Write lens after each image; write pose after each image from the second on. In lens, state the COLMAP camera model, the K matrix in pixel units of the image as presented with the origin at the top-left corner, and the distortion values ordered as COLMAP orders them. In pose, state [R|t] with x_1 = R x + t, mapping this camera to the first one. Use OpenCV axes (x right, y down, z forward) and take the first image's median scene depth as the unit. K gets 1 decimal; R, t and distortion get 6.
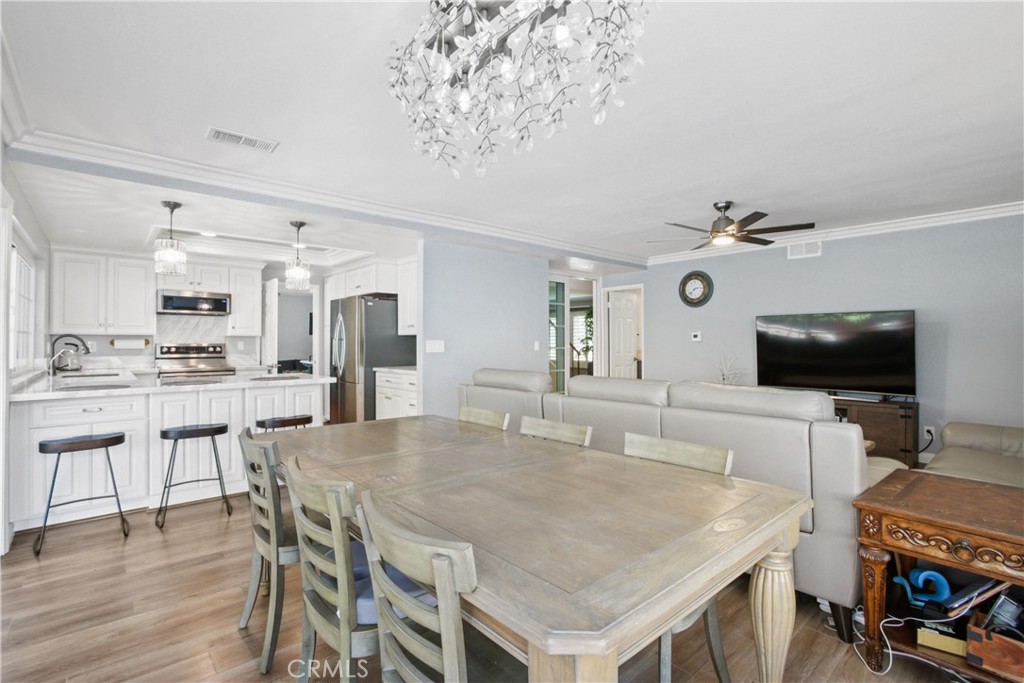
lens RADIAL K [[473.3, 0, 510.8], [0, 473.3, 338.0], [0, 0, 1]] dist [-0.011441, -0.001179]
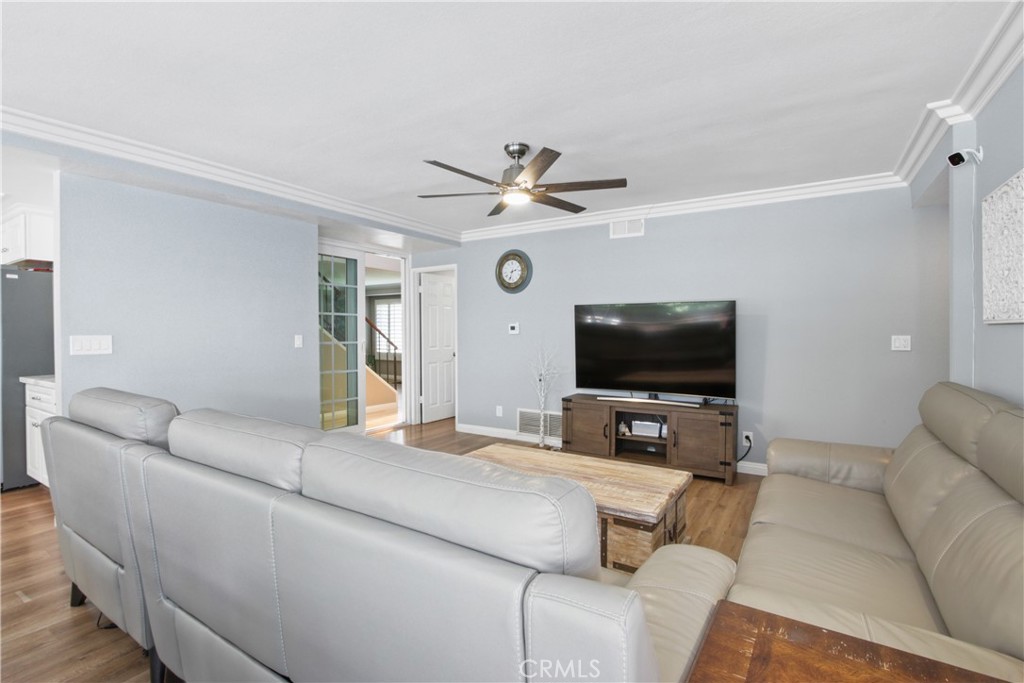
lens RADIAL K [[473.3, 0, 510.1], [0, 473.3, 338.0], [0, 0, 1]] dist [-0.011441, -0.001179]
pose [[0.961478, -0.003543, 0.274858, 0.205112], [-0.003438, 0.999684, 0.024912, -0.009455], [-0.274859, -0.024897, 0.961162, 0.256649]]
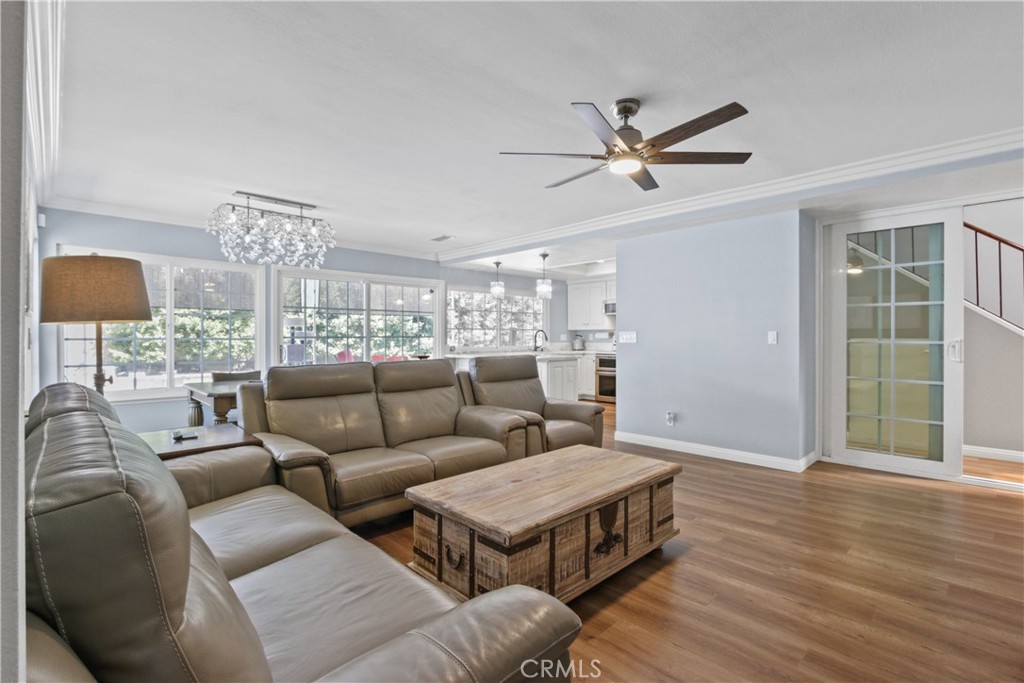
lens RADIAL K [[473.3, 0, 511.3], [0, 473.3, 340.0], [0, 0, 1]] dist [-0.011441, -0.001179]
pose [[0.048804, 0.010454, -0.998754, 0.902444], [0.014377, 0.999834, 0.011167, 0.008093], [0.998705, -0.014905, 0.048645, 0.699627]]
